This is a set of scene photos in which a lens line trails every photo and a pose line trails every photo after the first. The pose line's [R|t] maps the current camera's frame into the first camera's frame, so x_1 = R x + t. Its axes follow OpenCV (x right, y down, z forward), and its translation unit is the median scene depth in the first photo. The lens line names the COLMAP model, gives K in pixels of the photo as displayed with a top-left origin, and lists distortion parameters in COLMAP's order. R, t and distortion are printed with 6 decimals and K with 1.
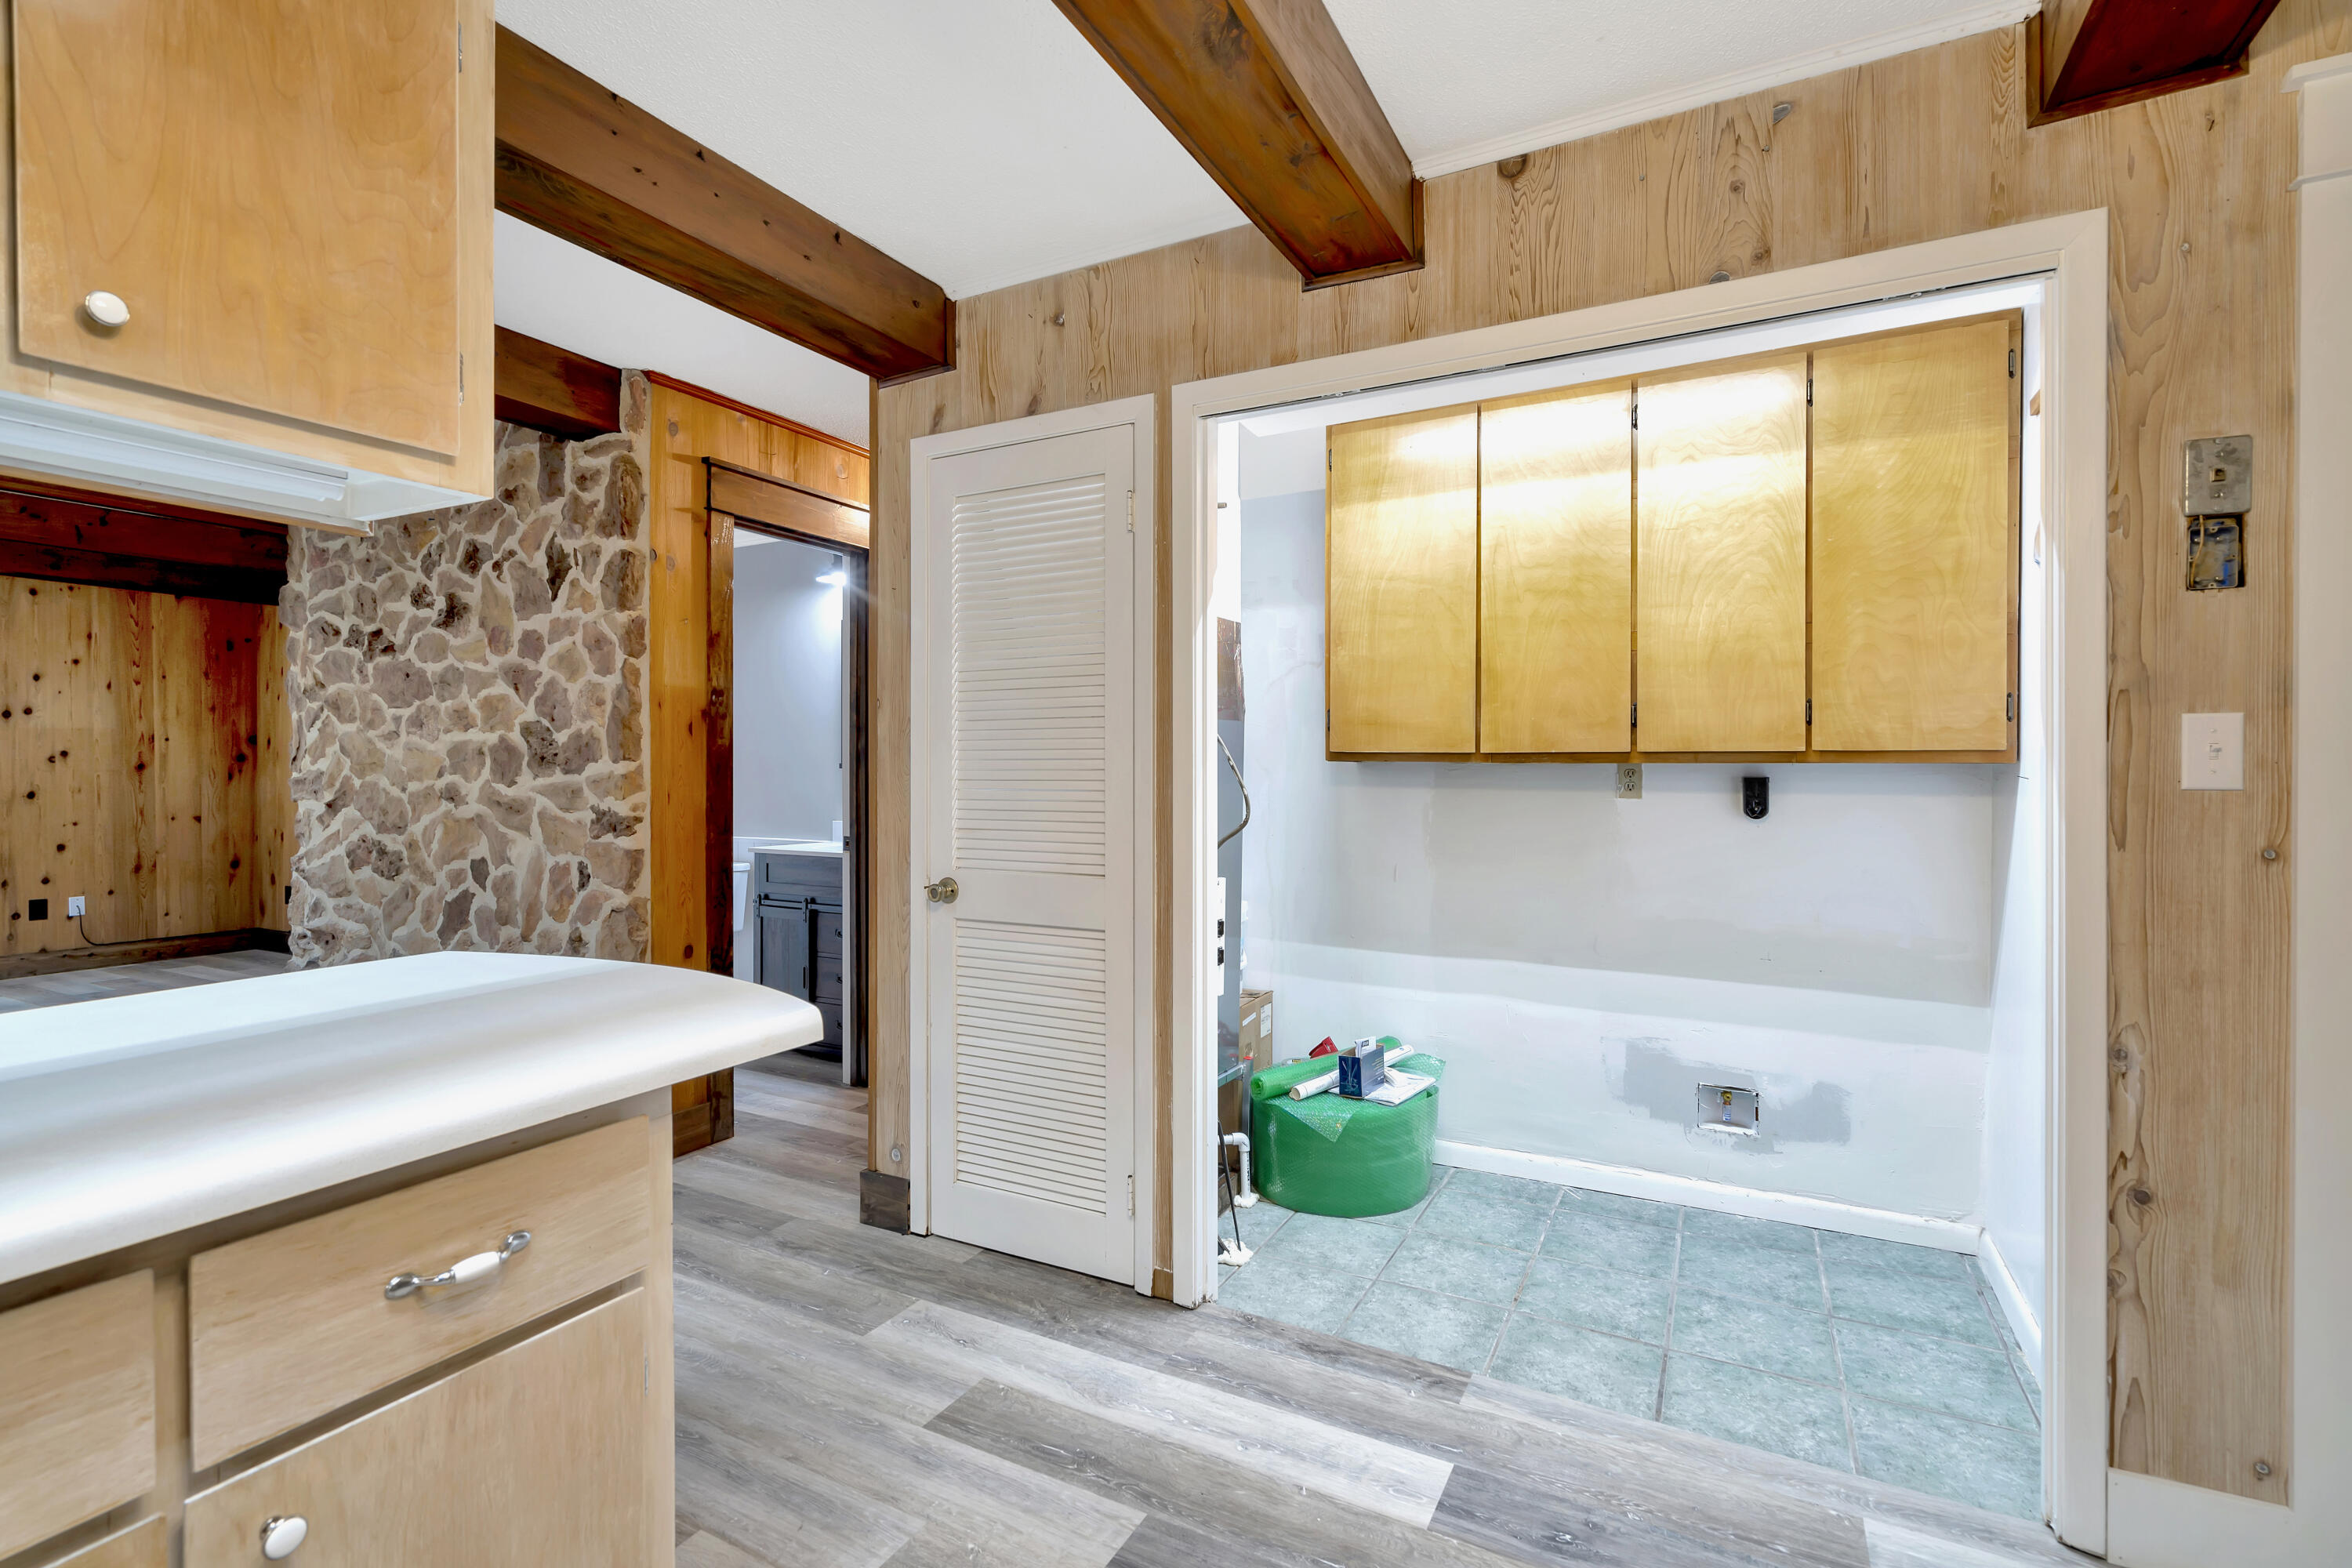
lens RADIAL K [[1063.1, 0, 1178.2], [0, 1063.1, 778.6], [0, 0, 1]] dist [0.000489, 0.000467]
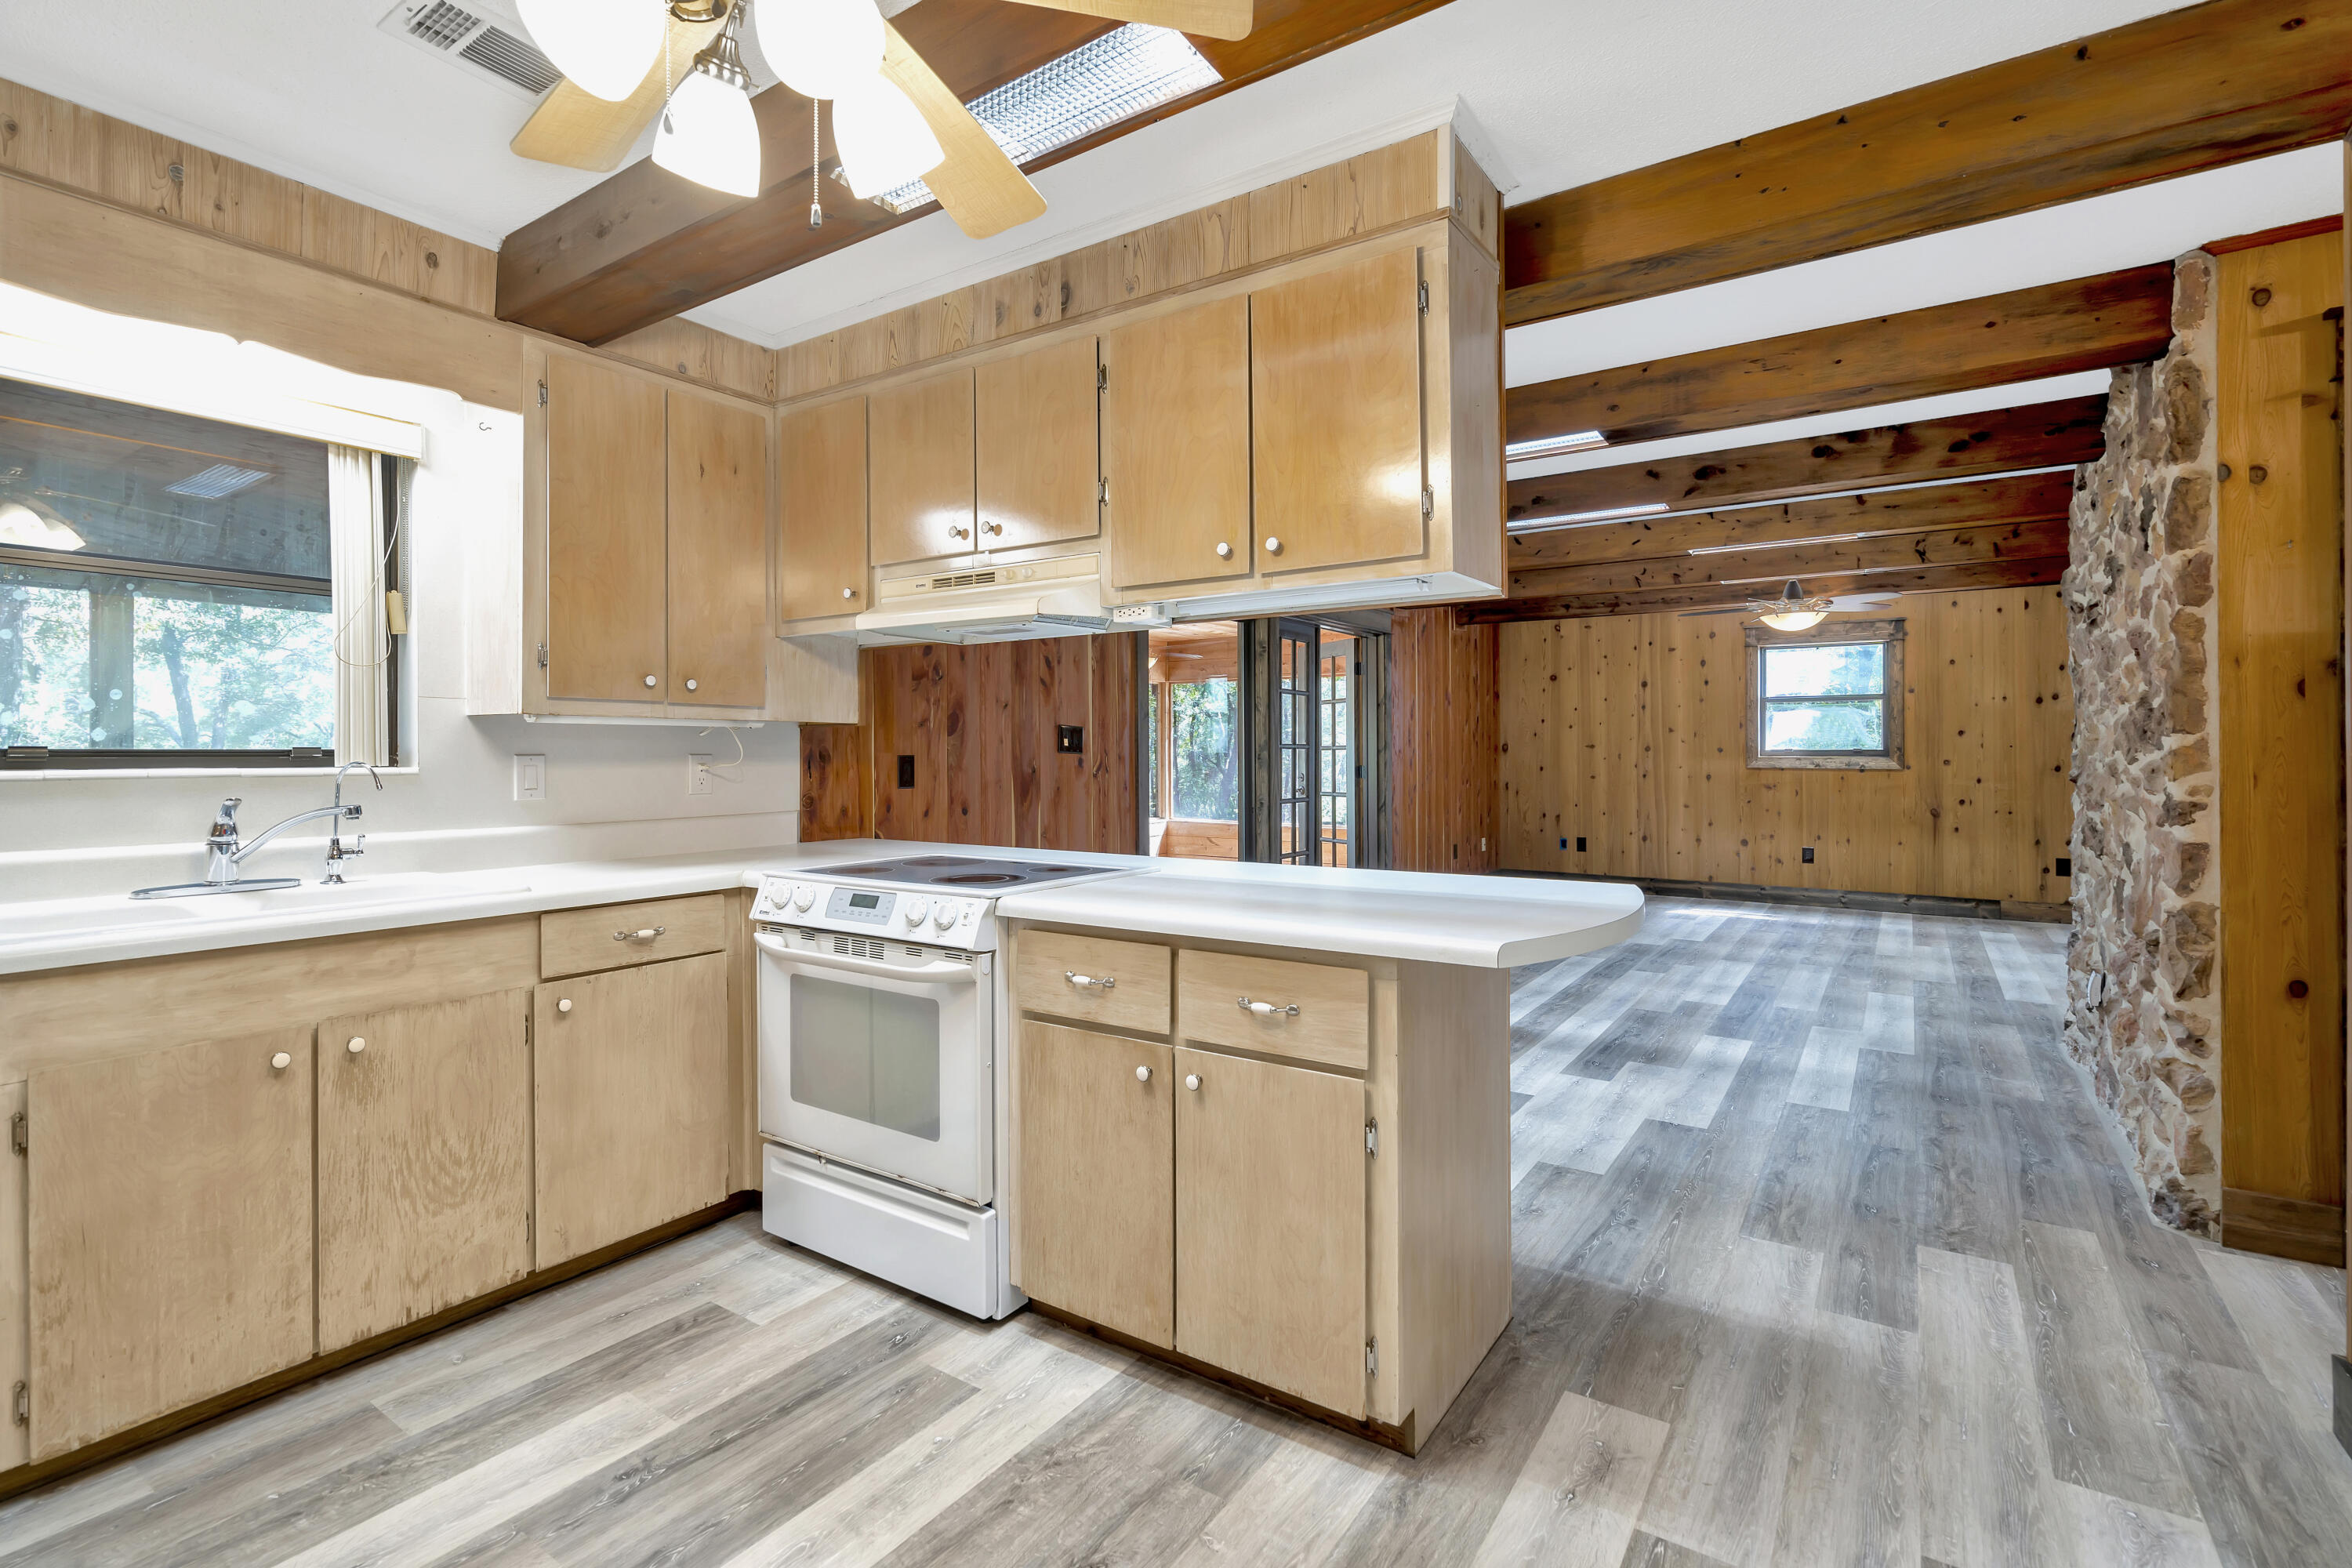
lens RADIAL K [[1080.6, 0, 1177.2], [0, 1080.6, 752.9], [0, 0, 1]] dist [0.000005, -0.000141]
pose [[-0.108537, 0.000330, -0.994092, 0.345205], [-0.001742, 0.999998, 0.000522, -0.000848], [0.994091, 0.001789, -0.108536, 0.282463]]
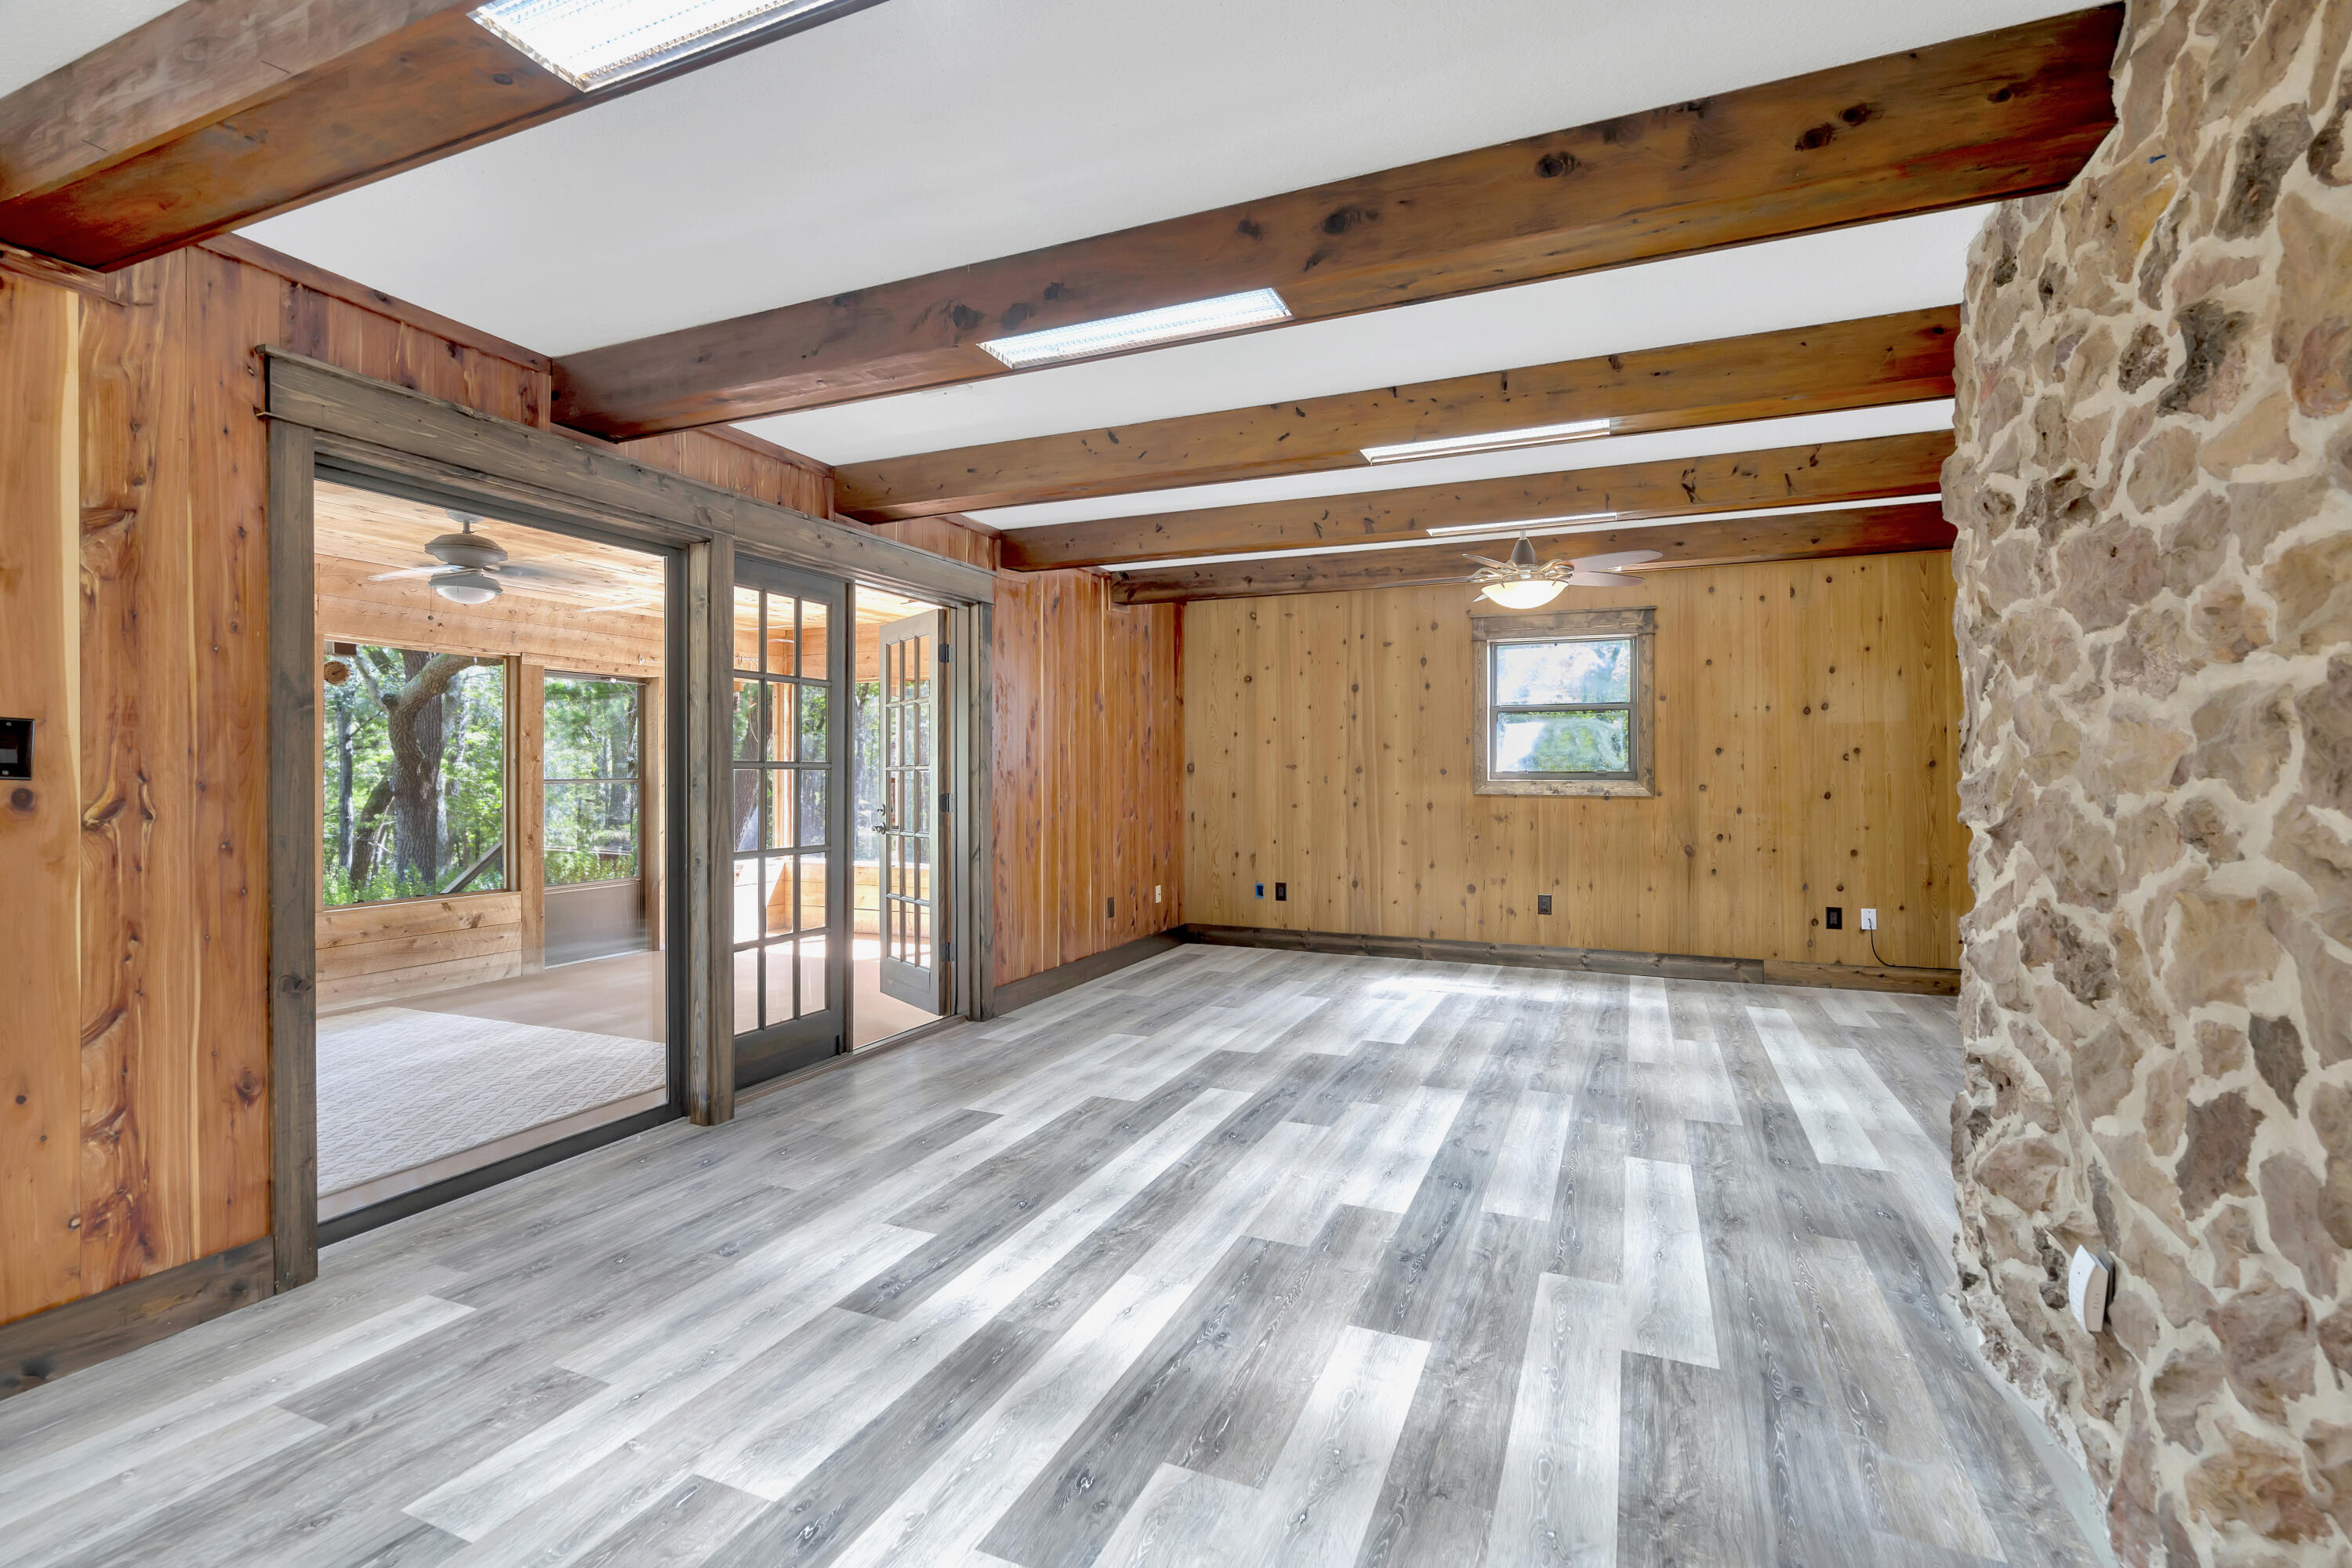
lens RADIAL K [[1051.8, 0, 1183.4], [0, 1051.8, 768.1], [0, 0, 1]] dist [-0.001853, -0.000184]
pose [[0.082037, -0.004115, -0.996621, -0.333046], [-0.003089, 0.999986, -0.004383, -0.004595], [0.996625, 0.003438, 0.082023, 0.598024]]
